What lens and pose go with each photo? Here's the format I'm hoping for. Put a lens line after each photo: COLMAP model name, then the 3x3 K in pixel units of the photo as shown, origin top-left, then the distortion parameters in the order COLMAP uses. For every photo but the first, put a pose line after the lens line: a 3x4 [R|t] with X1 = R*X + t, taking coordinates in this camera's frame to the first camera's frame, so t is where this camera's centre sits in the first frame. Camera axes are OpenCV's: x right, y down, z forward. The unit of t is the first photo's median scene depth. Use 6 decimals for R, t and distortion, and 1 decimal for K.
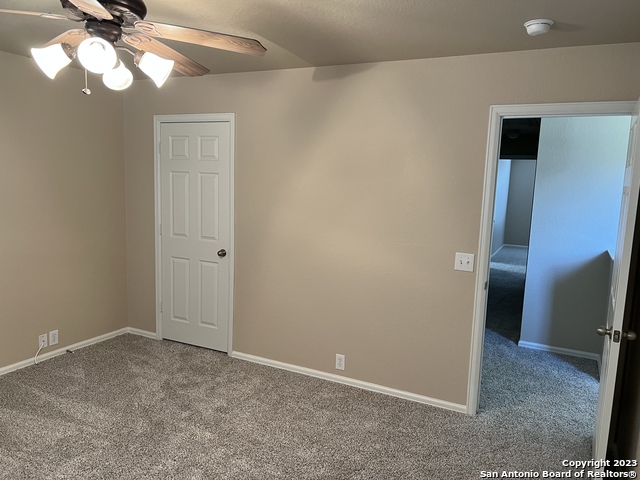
lens RADIAL K [[483.3, 0, 317.4], [0, 483.3, 243.4], [0, 0, 1]] dist [0.069113, -0.070800]
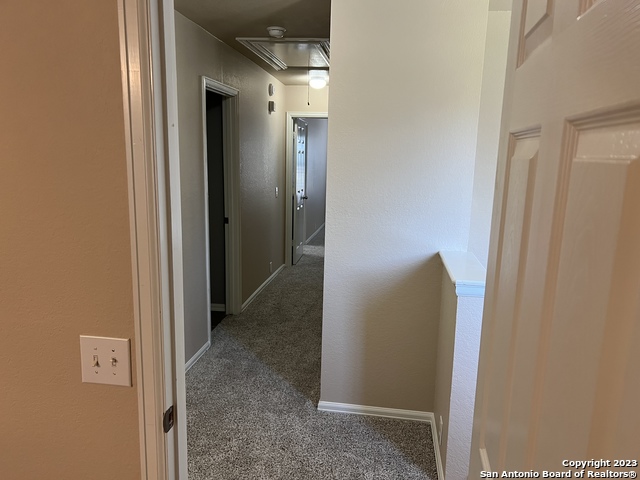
lens RADIAL K [[483.3, 0, 317.4], [0, 483.3, 243.4], [0, 0, 1]] dist [0.069113, -0.070800]
pose [[0.948712, -0.074126, 0.307328, 0.259247], [0.055196, 0.996029, 0.069850, -0.046079], [-0.311285, -0.049304, 0.949037, 0.468641]]
